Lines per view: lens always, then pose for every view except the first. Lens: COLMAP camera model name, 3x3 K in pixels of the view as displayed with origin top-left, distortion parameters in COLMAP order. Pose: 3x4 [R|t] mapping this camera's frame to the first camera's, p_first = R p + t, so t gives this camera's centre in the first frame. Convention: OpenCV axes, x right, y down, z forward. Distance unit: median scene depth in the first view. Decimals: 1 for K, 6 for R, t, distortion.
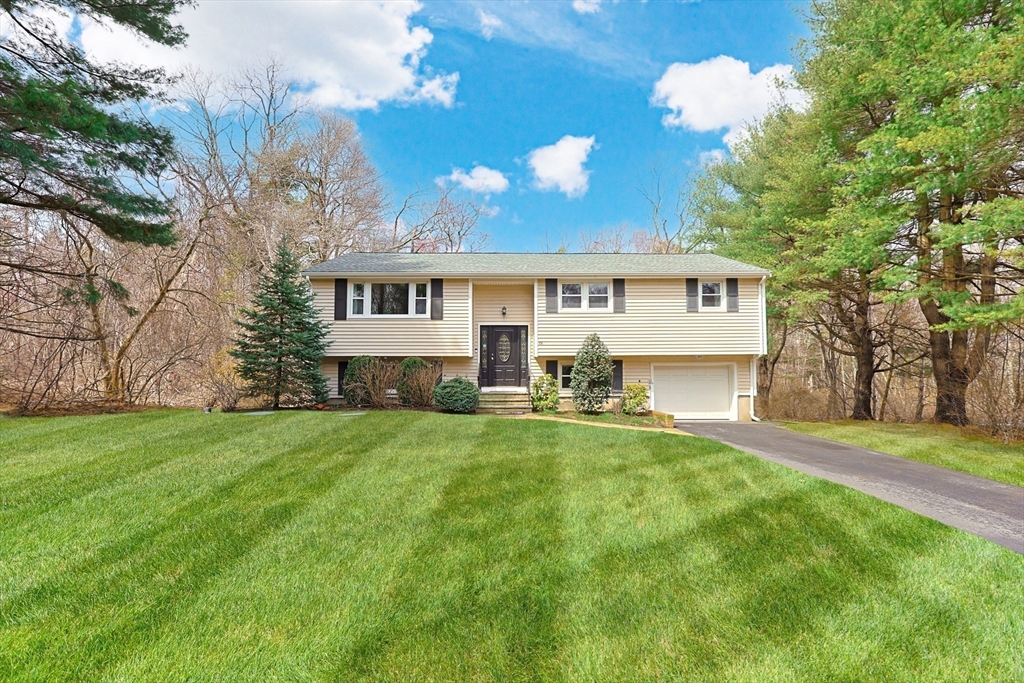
lens RADIAL K [[442.1, 0, 516.7], [0, 442.1, 339.1], [0, 0, 1]] dist [-0.000935, 0.000089]
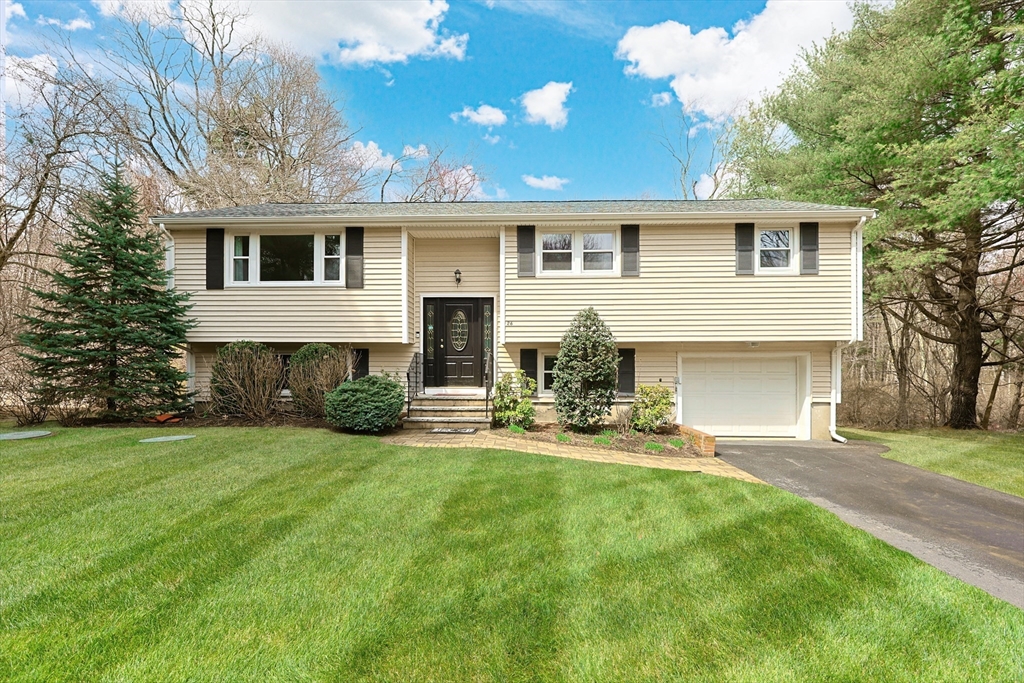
lens RADIAL K [[442.1, 0, 516.7], [0, 442.1, 339.1], [0, 0, 1]] dist [-0.000935, 0.000089]
pose [[0.998575, 0.001238, -0.053349, 0.099013], [0.000194, 0.999640, 0.026818, 0.015123], [0.053363, -0.026790, 0.998216, 0.332142]]
